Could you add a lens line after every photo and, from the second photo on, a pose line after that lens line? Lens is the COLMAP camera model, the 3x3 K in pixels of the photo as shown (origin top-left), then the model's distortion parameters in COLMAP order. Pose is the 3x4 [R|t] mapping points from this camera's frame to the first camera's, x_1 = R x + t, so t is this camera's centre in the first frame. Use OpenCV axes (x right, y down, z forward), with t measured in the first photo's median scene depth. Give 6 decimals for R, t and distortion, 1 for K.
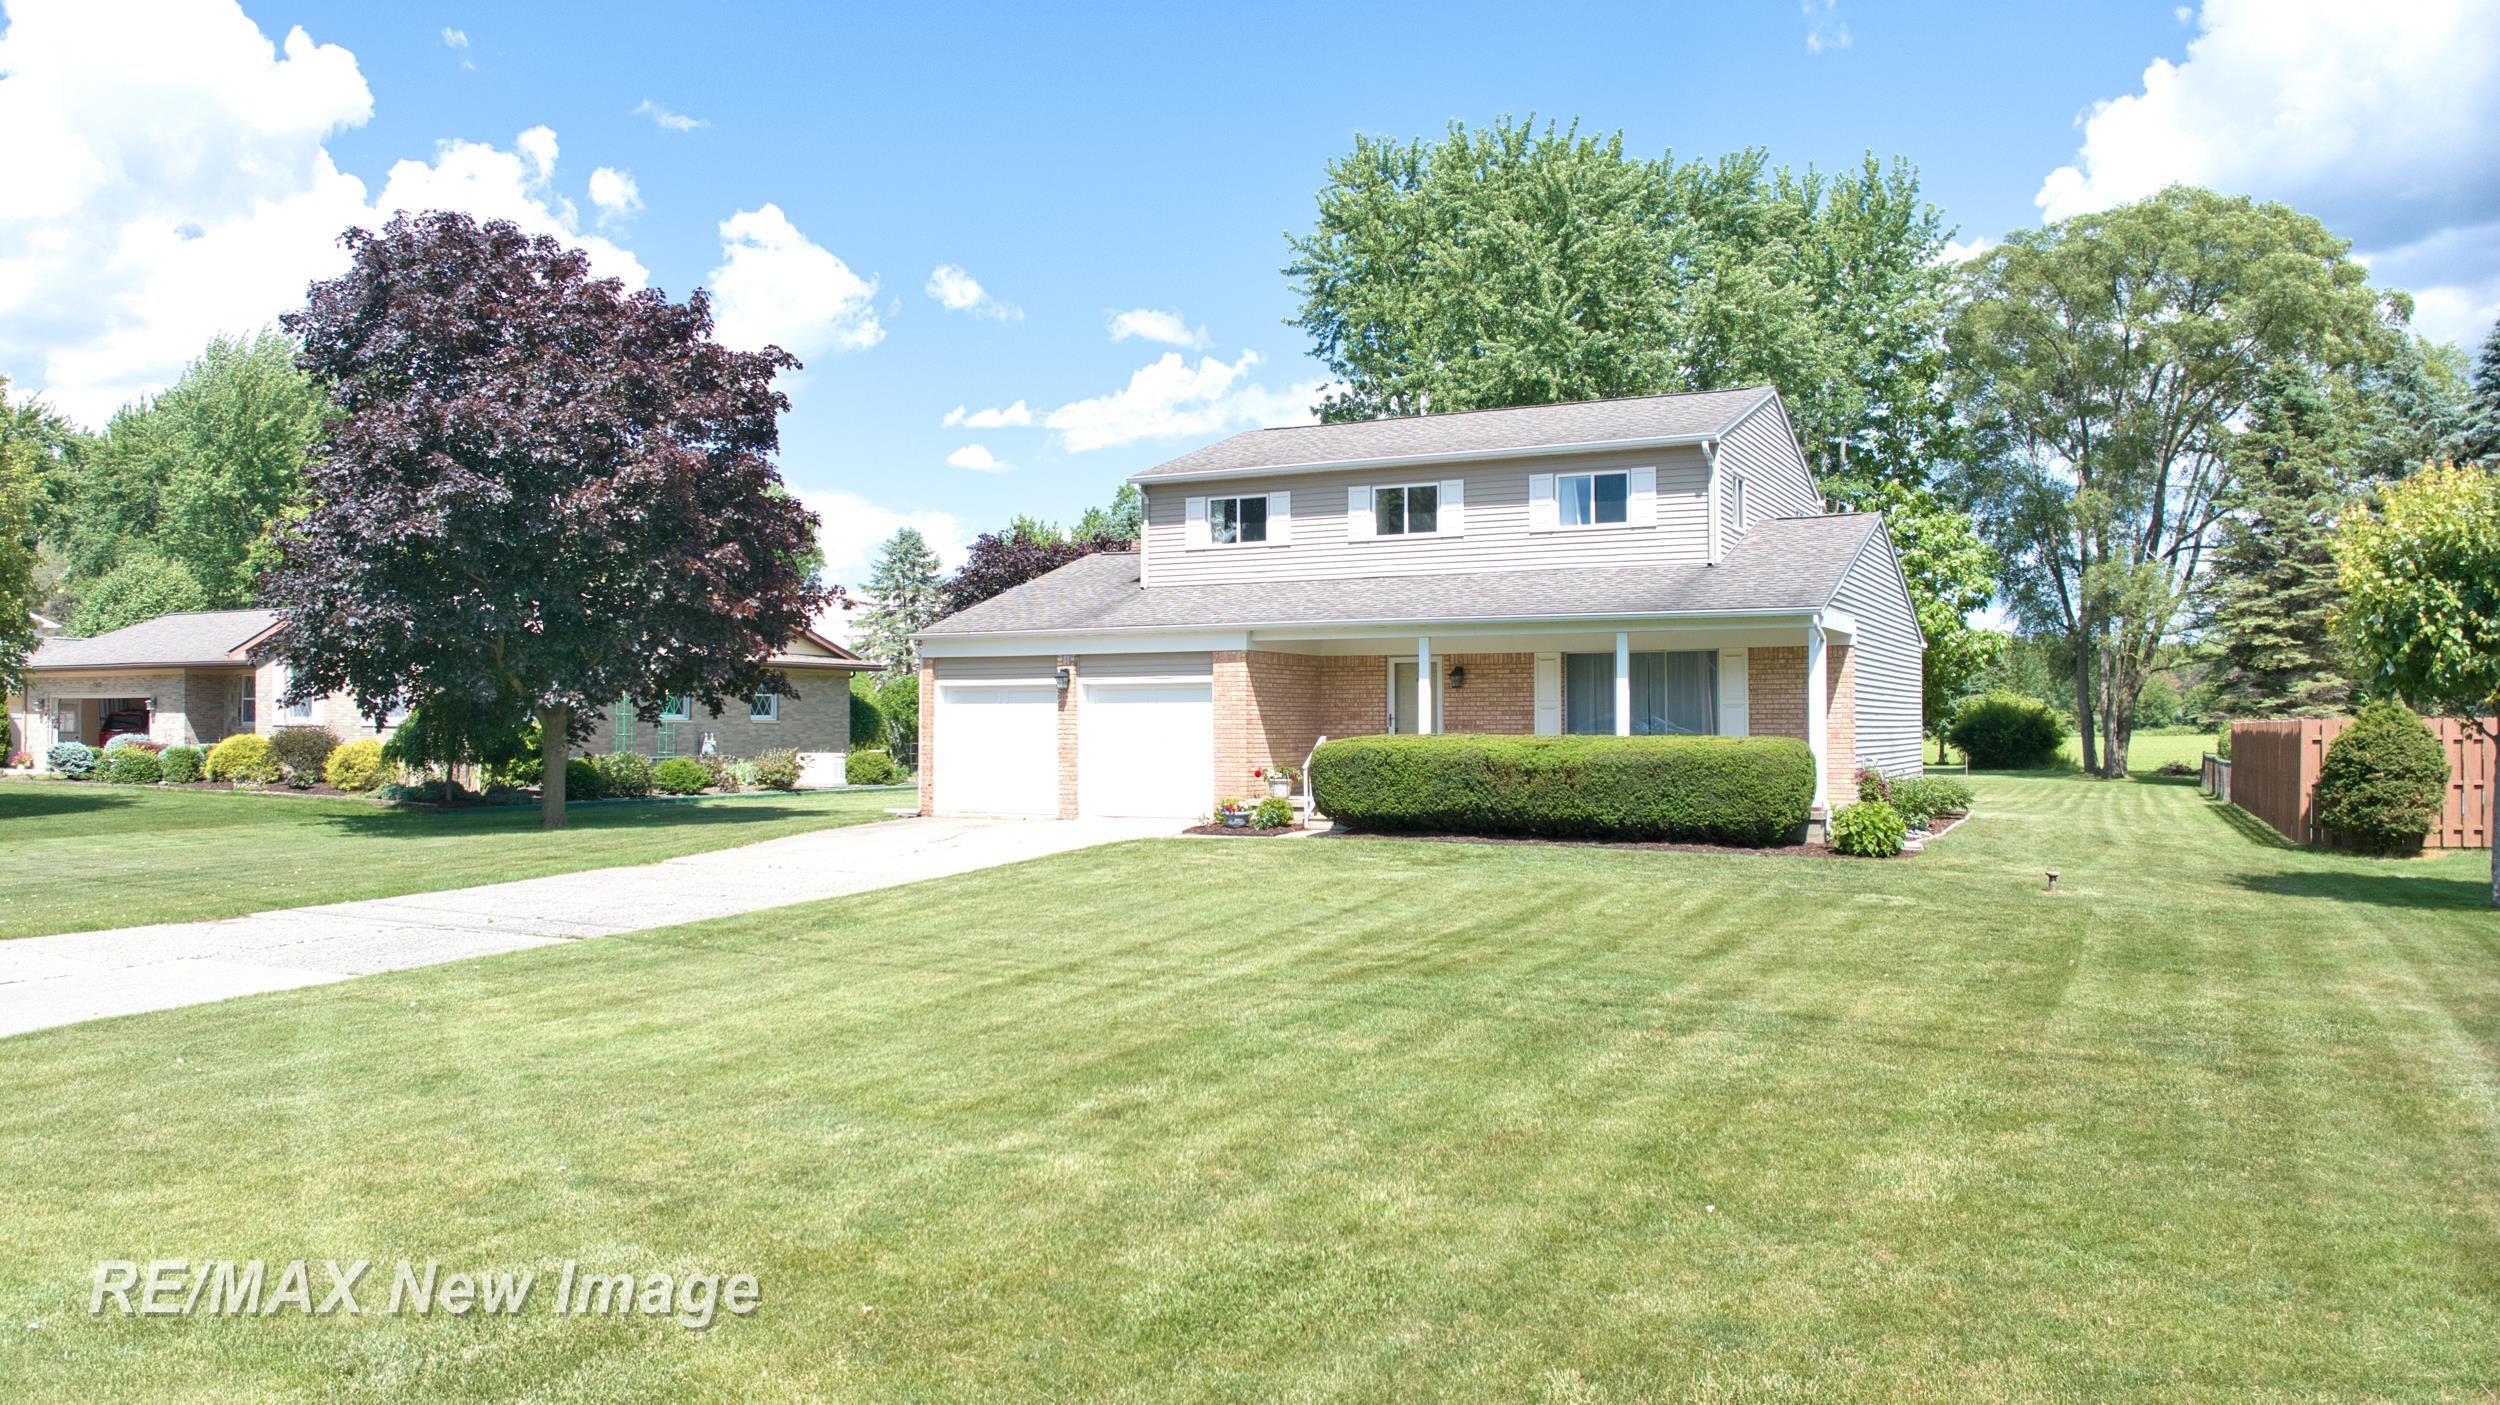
lens RADIAL K [[1730.4, 0, 1305.5], [0, 1730.4, 699.6], [0, 0, 1]] dist [0.000204, -0.101673]
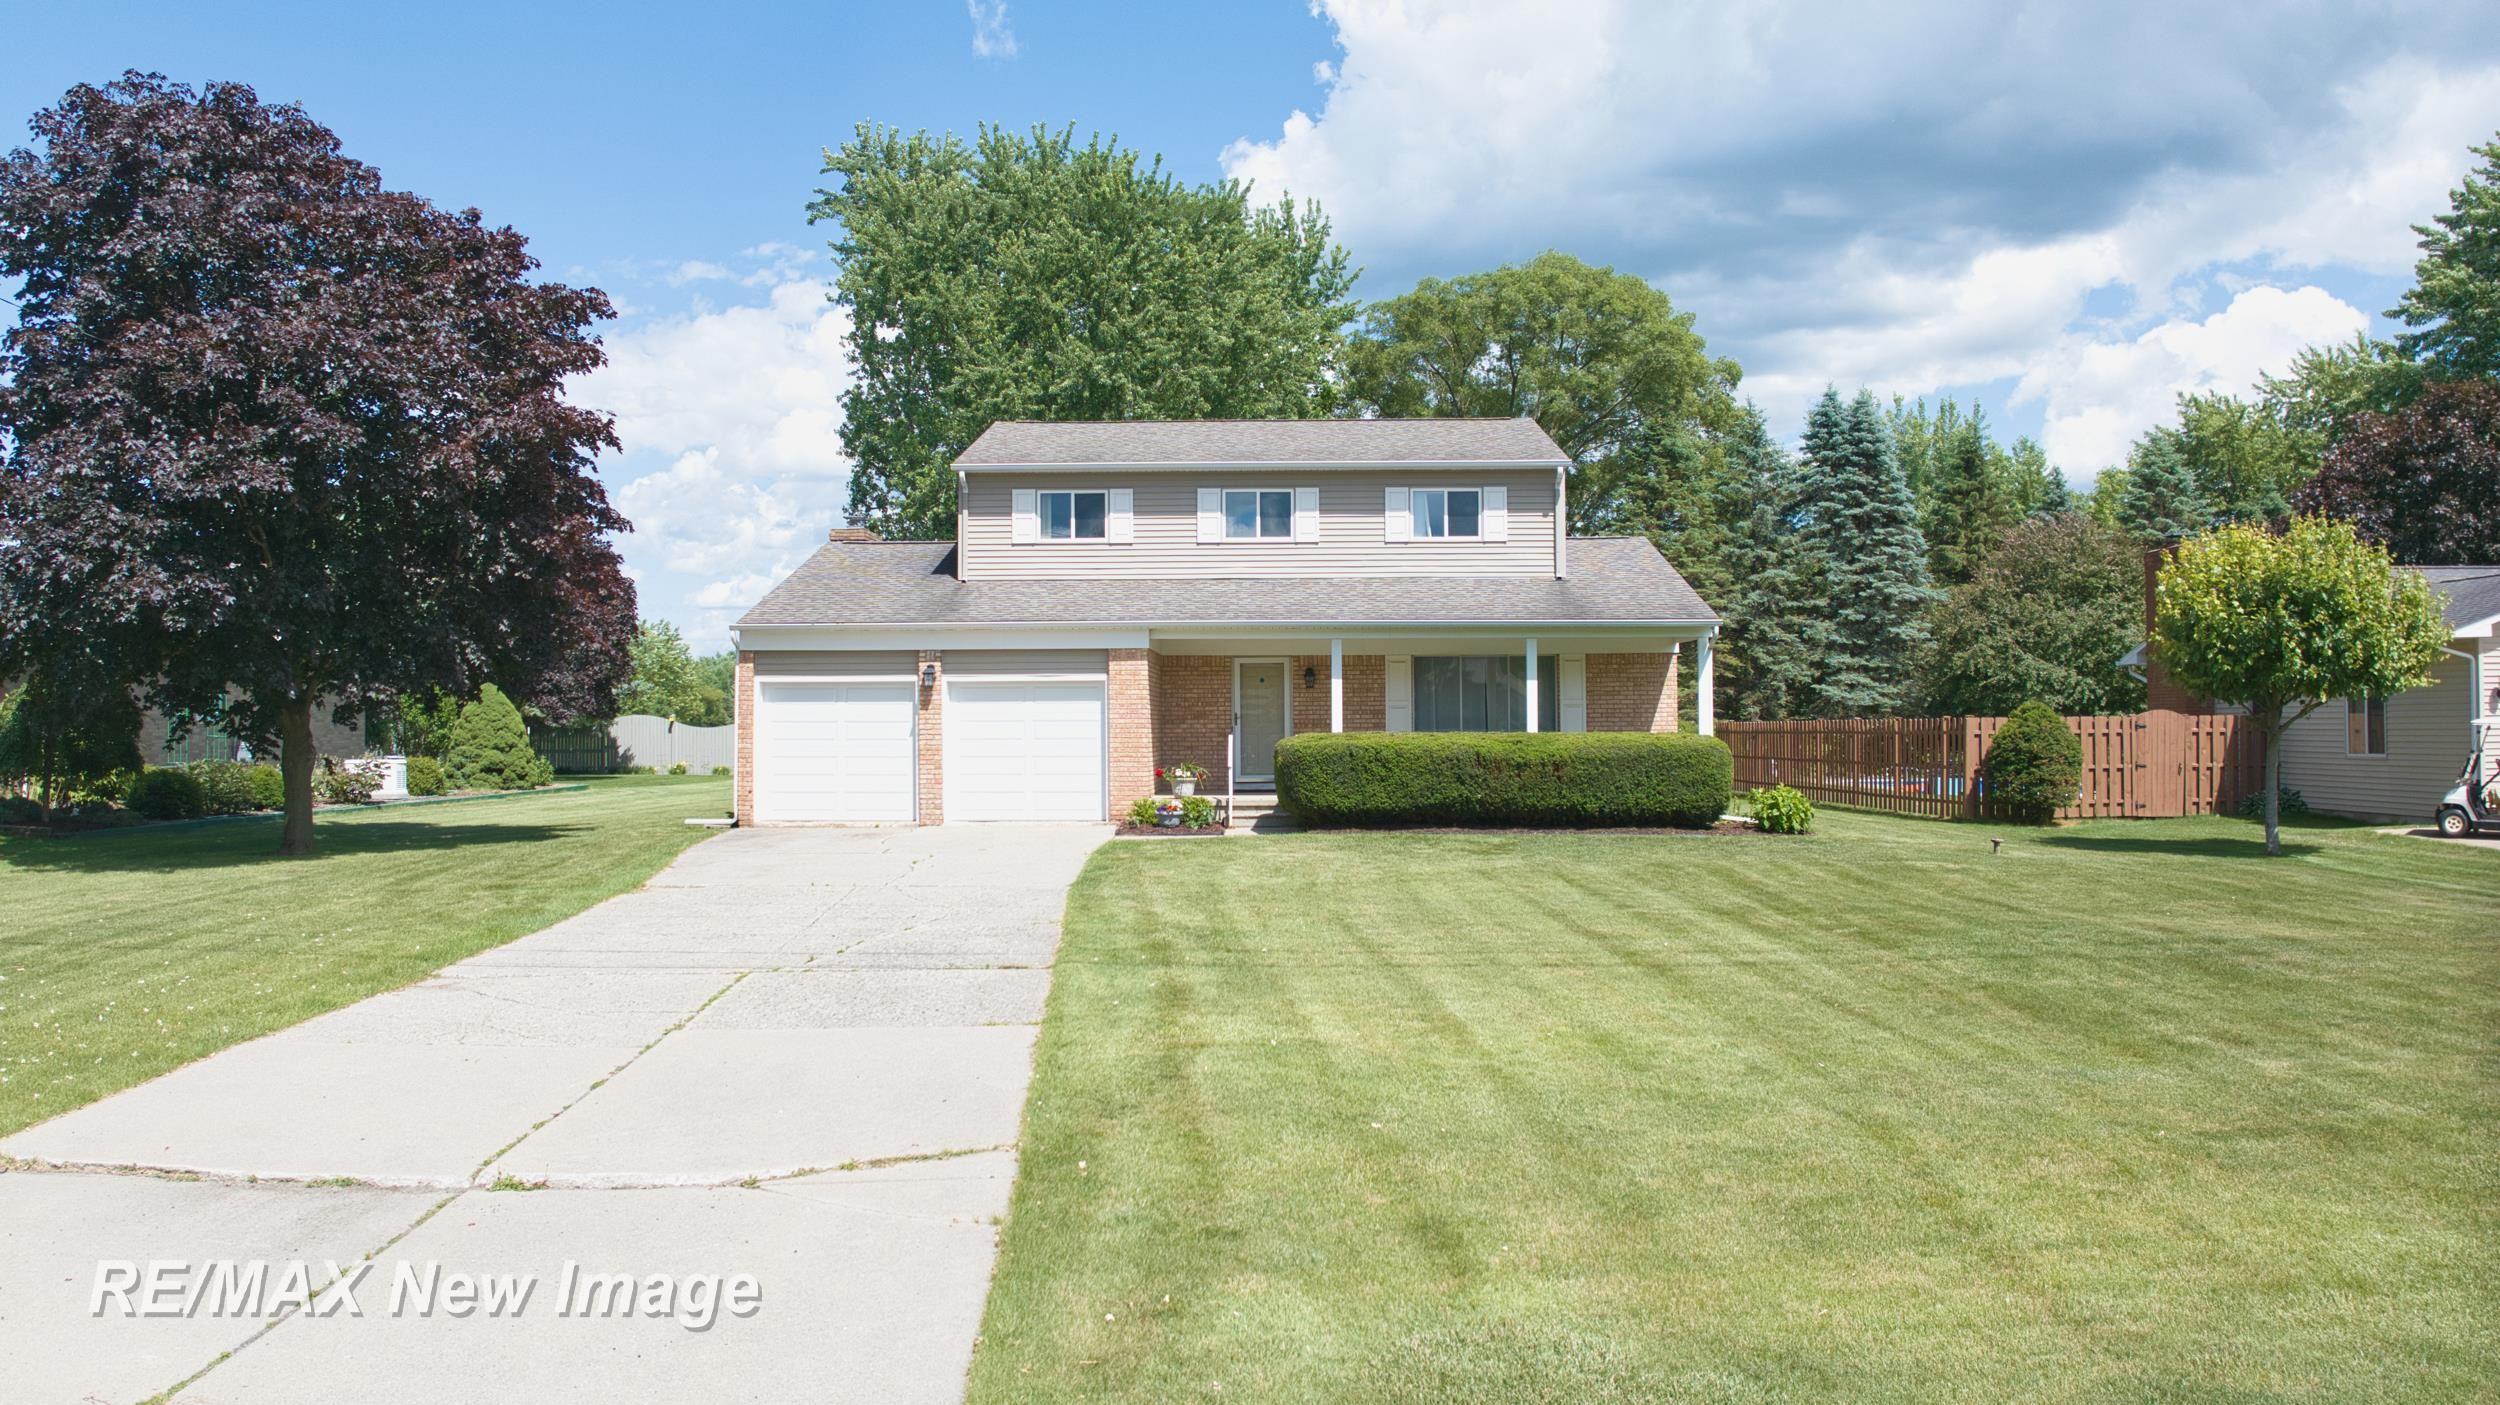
lens RADIAL K [[1756.7, 0, 1251.2], [0, 1756.7, 682.1], [0, 0, 1]] dist [-0.068221, 0.051792]
pose [[0.905719, 0.008116, 0.423802, -0.396056], [-0.003069, 0.999916, -0.012591, 0.003097], [-0.423868, 0.010103, 0.905667, 0.062708]]
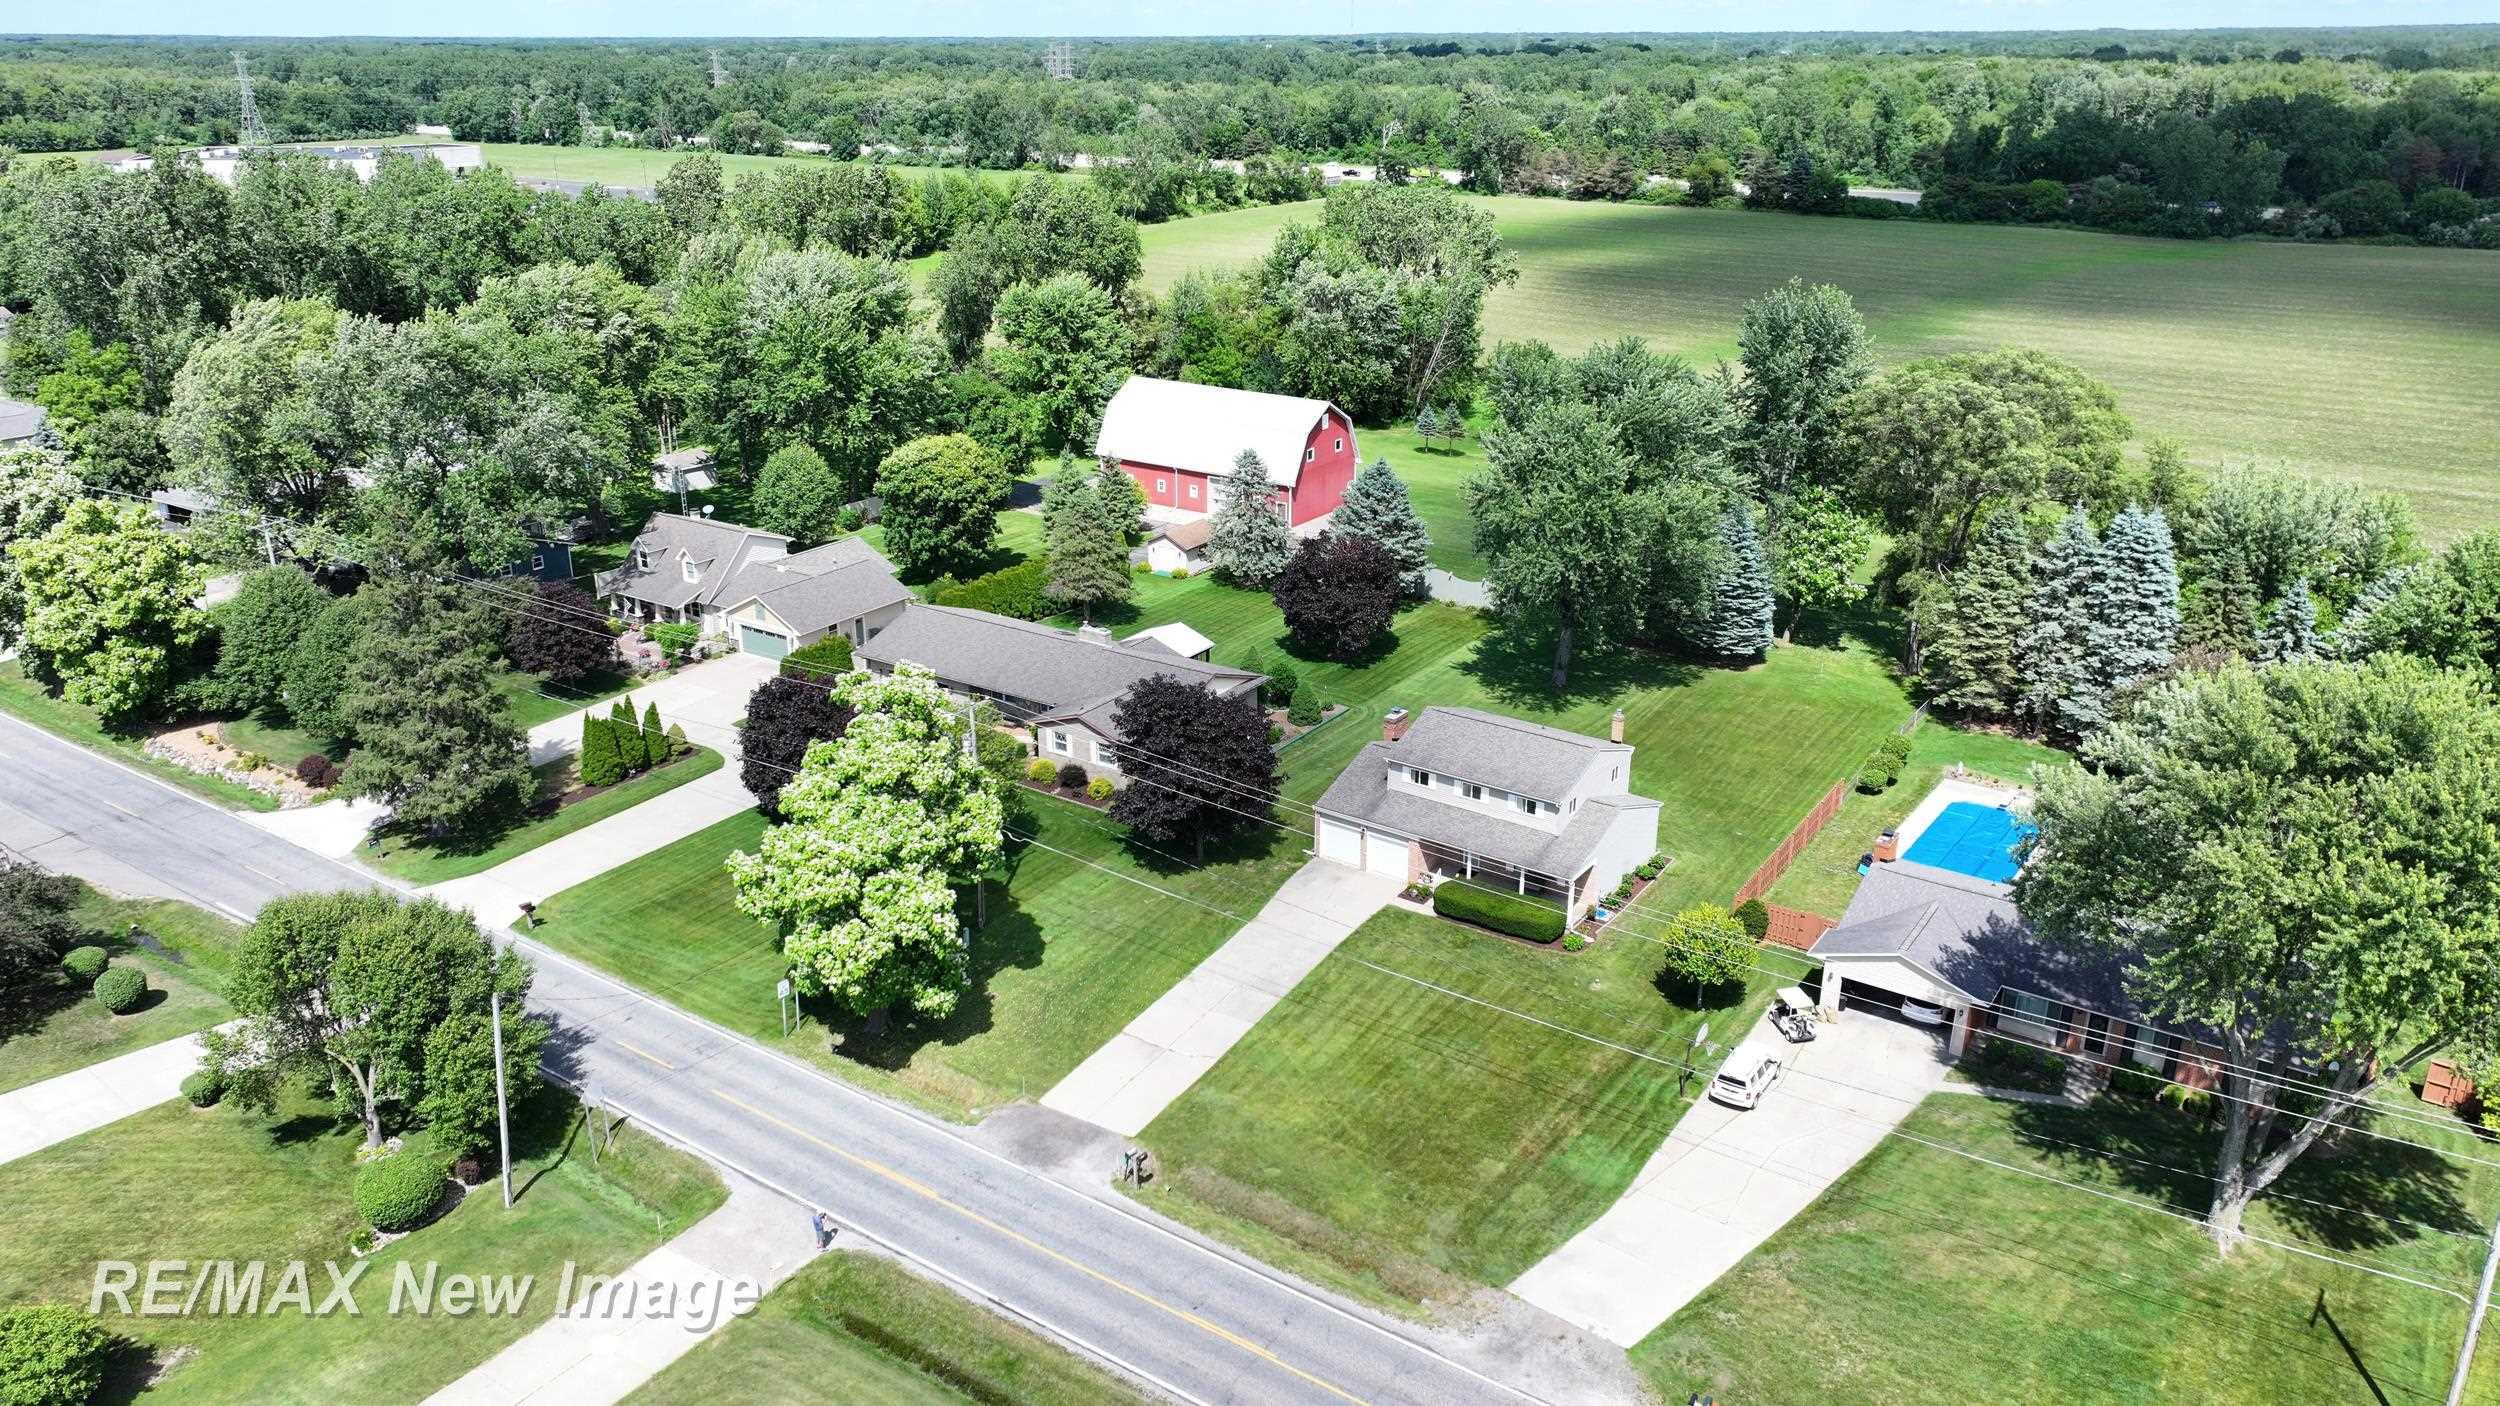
lens RADIAL K [[1746.1, 0, 1243.3], [0, 1746.1, 701.9], [0, 0, 1]] dist [0.003102, 0.009417]
pose [[0.986174, 0.058054, -0.155215, 0.136414], [0.003348, 0.929459, 0.368911, -1.488515], [0.165682, -0.364330, 0.916413, -2.005142]]
